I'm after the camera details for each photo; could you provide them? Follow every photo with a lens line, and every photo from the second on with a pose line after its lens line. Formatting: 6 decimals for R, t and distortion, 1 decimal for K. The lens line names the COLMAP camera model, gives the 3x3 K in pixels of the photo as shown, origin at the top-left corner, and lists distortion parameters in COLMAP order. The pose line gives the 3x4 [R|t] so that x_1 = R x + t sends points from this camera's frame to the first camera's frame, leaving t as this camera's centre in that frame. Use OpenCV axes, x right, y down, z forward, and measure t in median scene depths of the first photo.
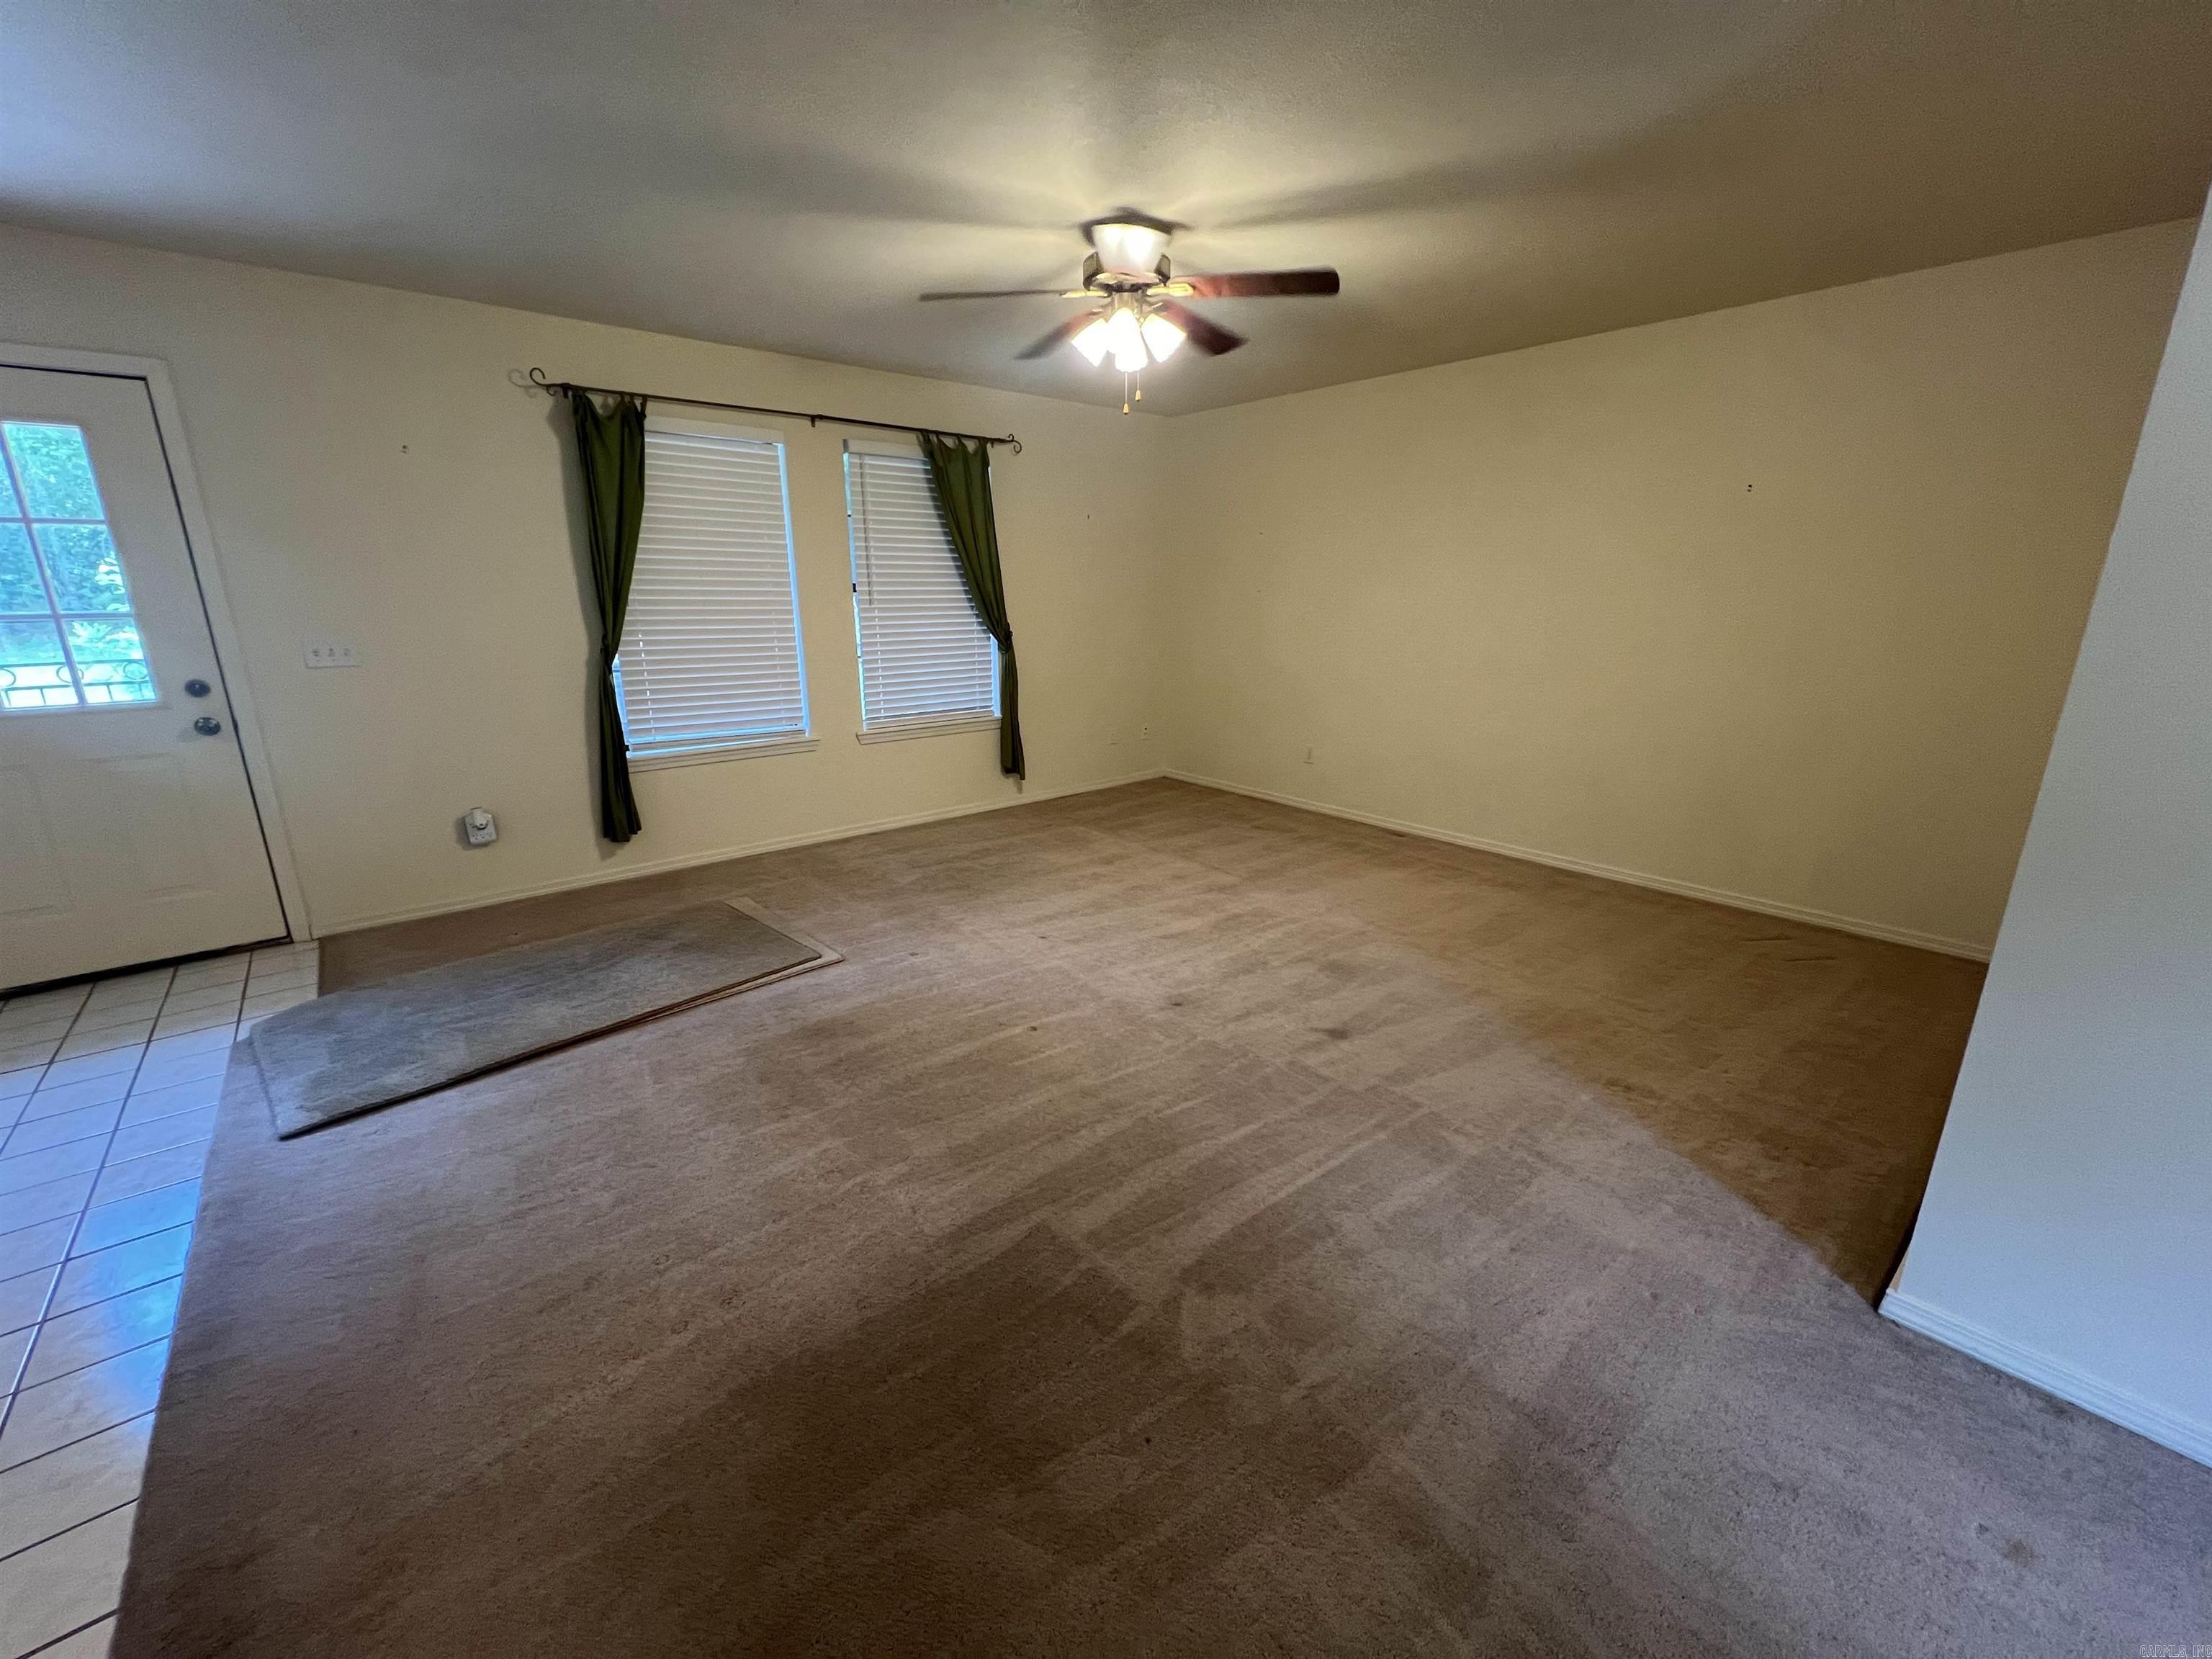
lens RADIAL K [[885.9, 0, 1099.2], [0, 885.9, 824.7], [0, 0, 1]] dist [0.001687, 0.000331]
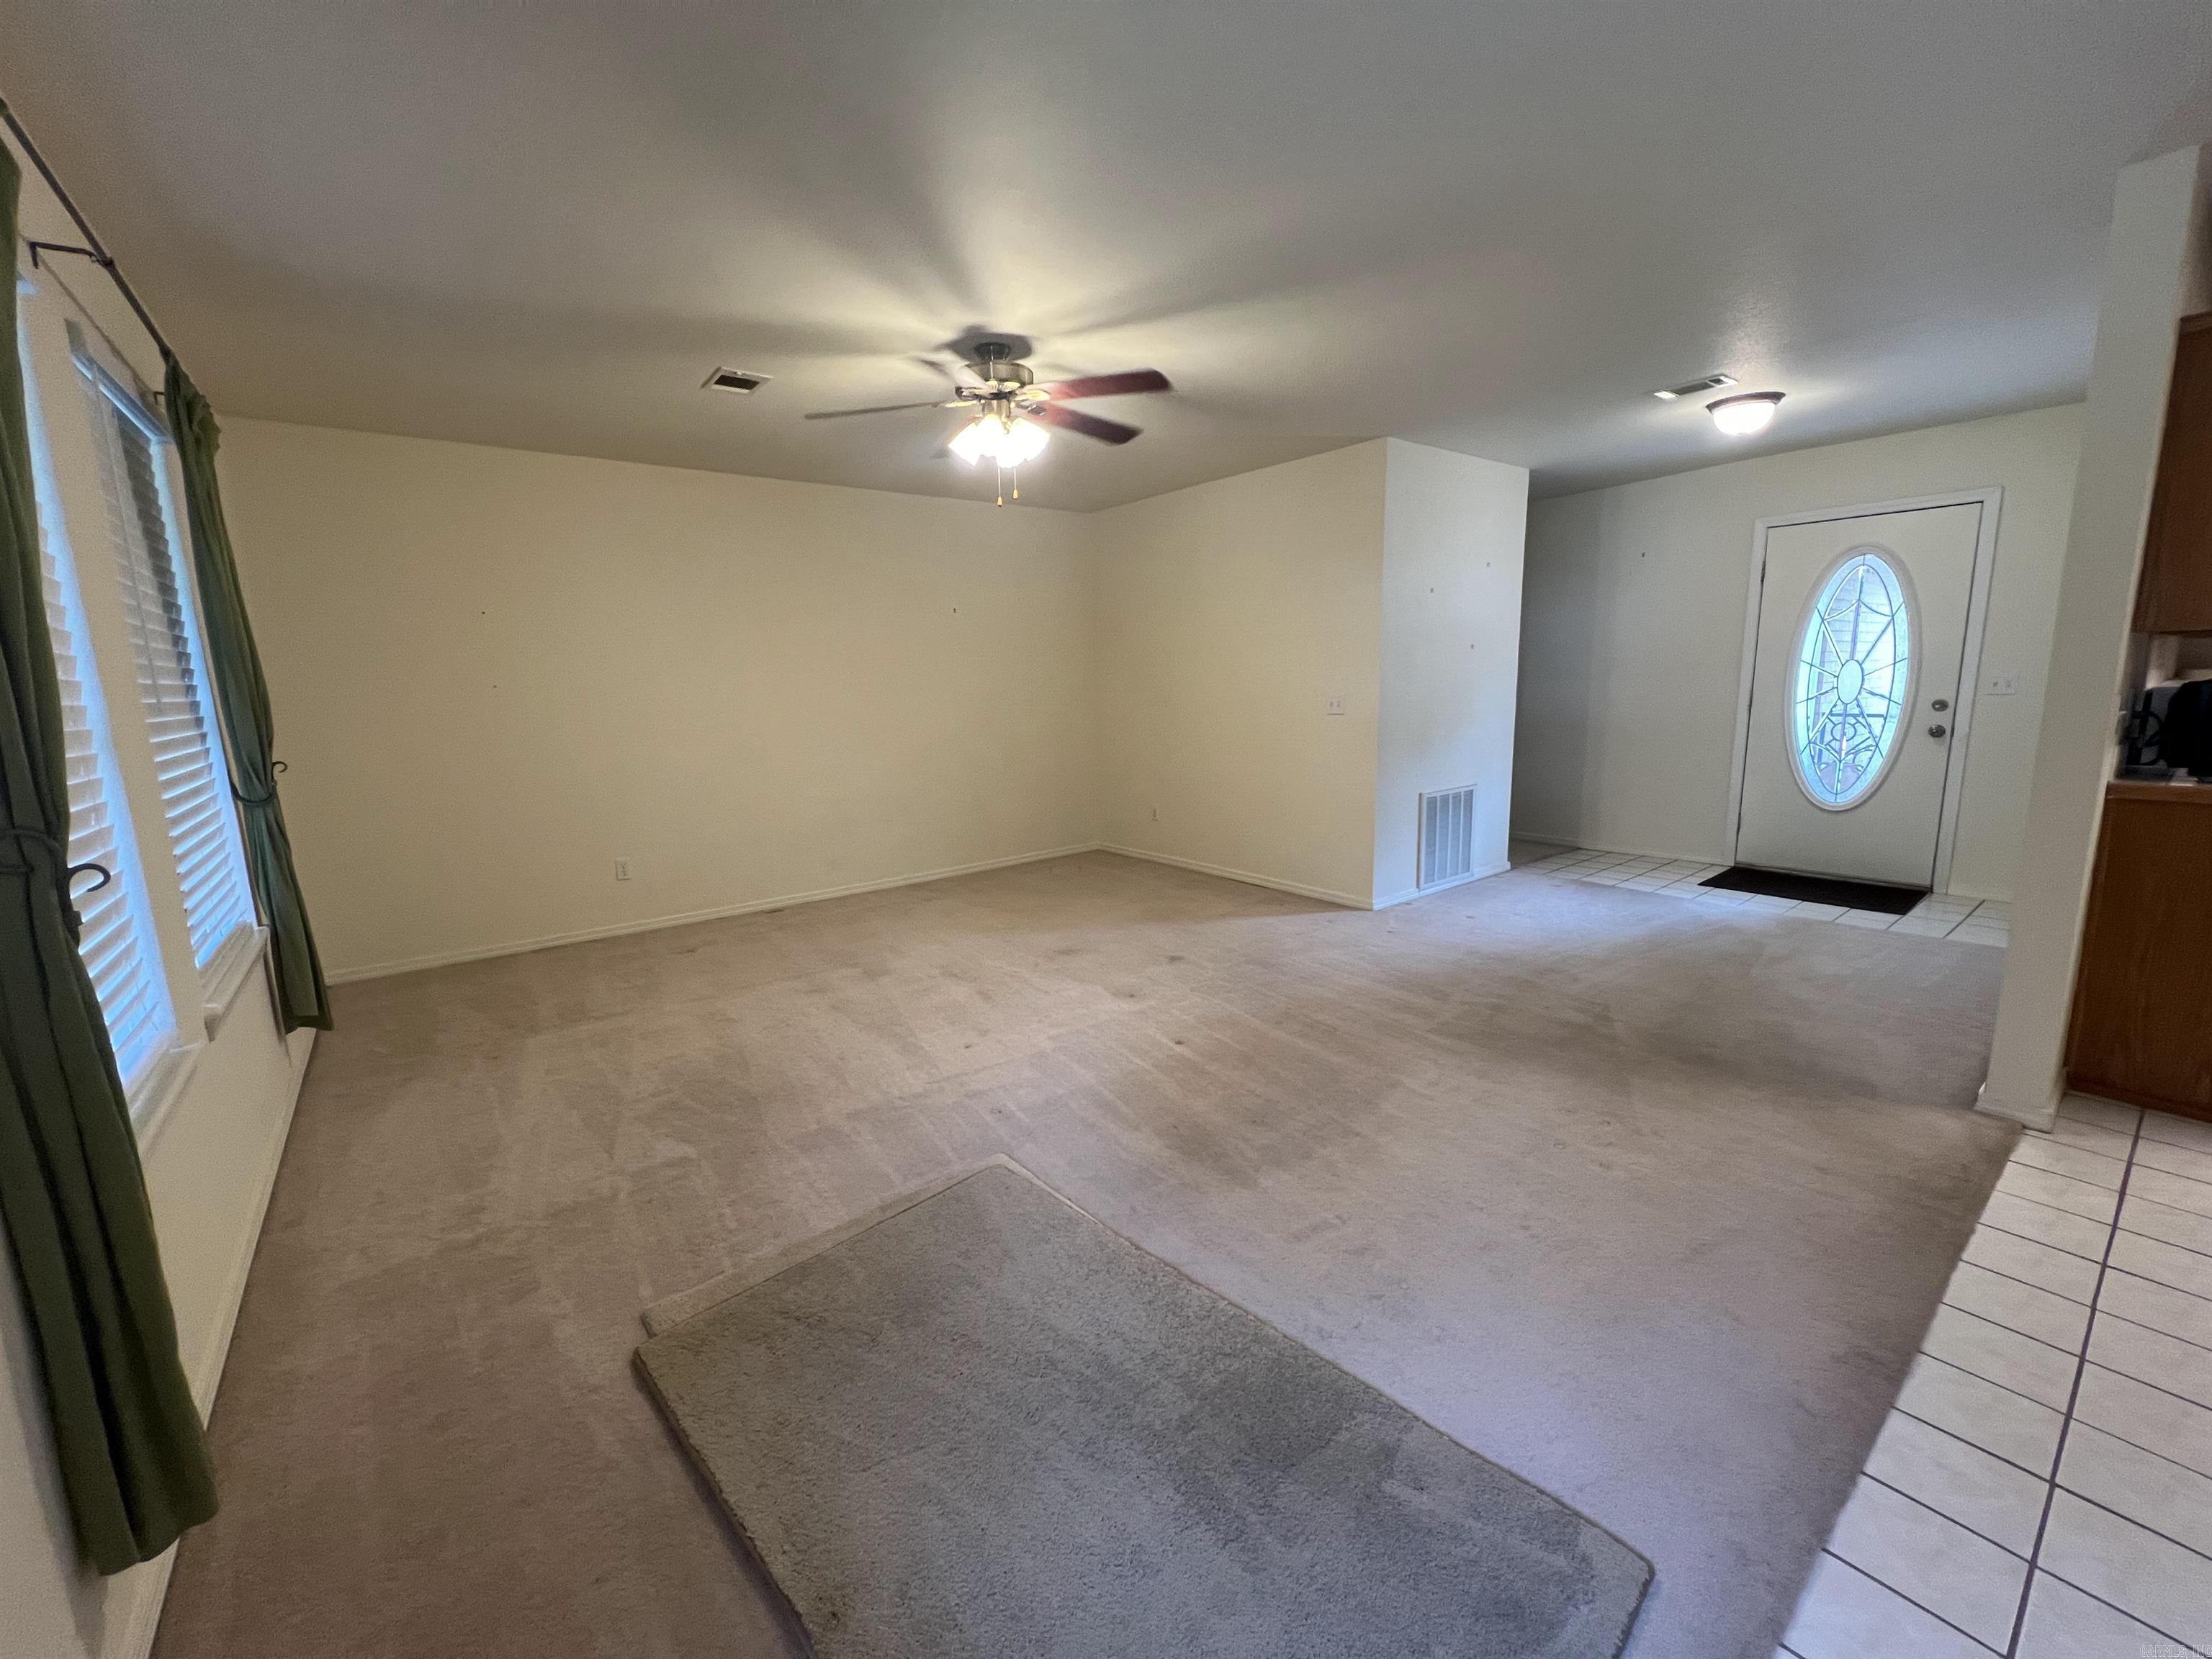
lens RADIAL K [[885.9, 0, 1099.2], [0, 885.9, 824.7], [0, 0, 1]] dist [0.001687, 0.000331]
pose [[0.040517, -0.167122, 0.985103, -1.077343], [0.286509, 0.946455, 0.148782, -0.215504], [-0.957221, 0.276212, 0.086229, 0.876029]]
